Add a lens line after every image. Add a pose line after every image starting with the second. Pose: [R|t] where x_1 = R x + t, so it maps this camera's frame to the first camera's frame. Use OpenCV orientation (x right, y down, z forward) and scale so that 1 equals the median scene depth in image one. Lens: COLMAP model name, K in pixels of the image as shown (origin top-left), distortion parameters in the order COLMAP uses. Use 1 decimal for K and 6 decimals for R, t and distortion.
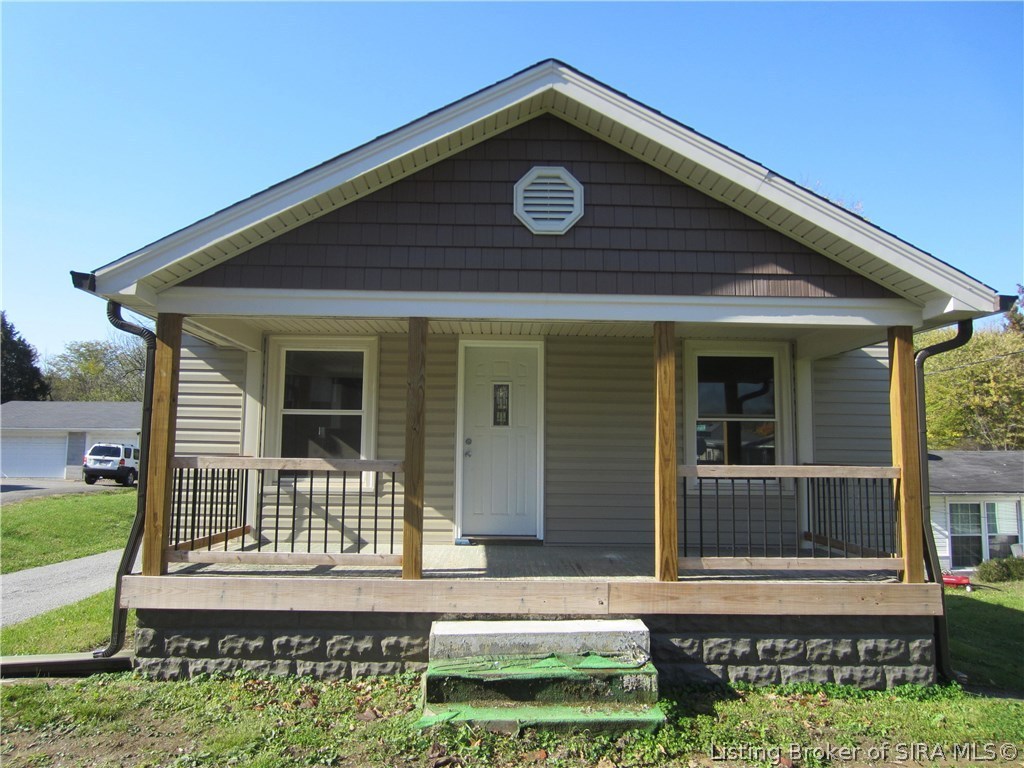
lens RADIAL K [[730.9, 0, 511.8], [0, 730.9, 384.5], [0, 0, 1]] dist [-0.023161, 0.005944]
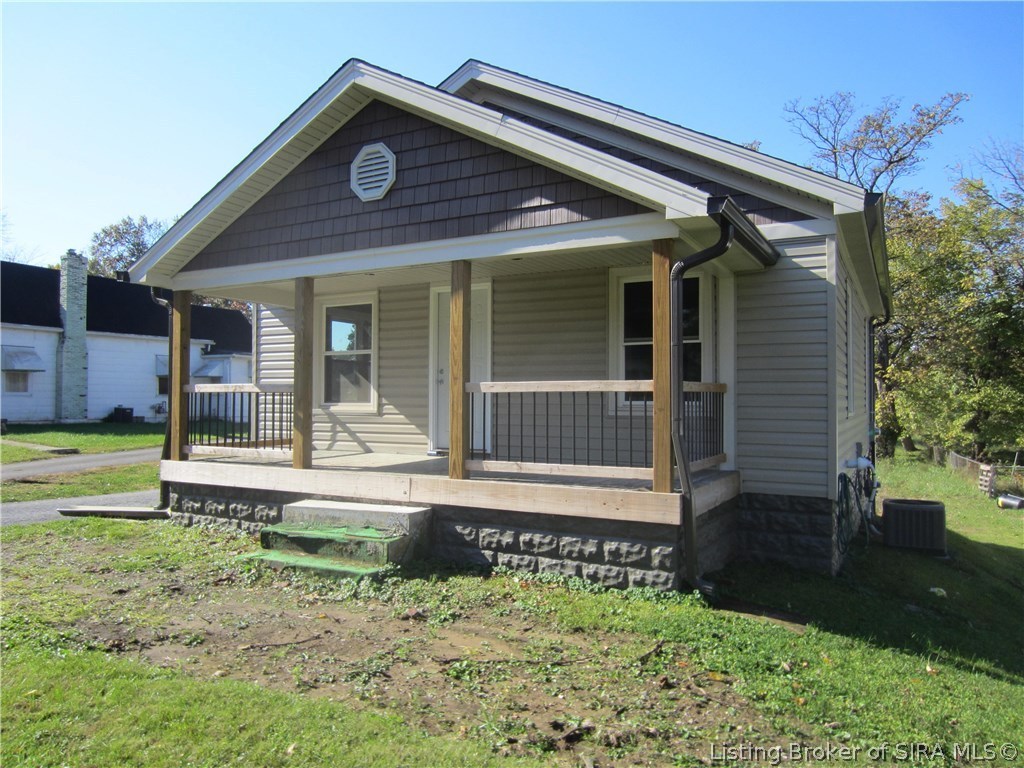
lens RADIAL K [[730.9, 0, 508.8], [0, 730.9, 385.4], [0, 0, 1]] dist [-0.023161, 0.005944]
pose [[0.866139, -0.021088, -0.499359, 0.902197], [0.058092, 0.996586, 0.058674, 0.051237], [0.496416, -0.079828, 0.864406, 0.016616]]
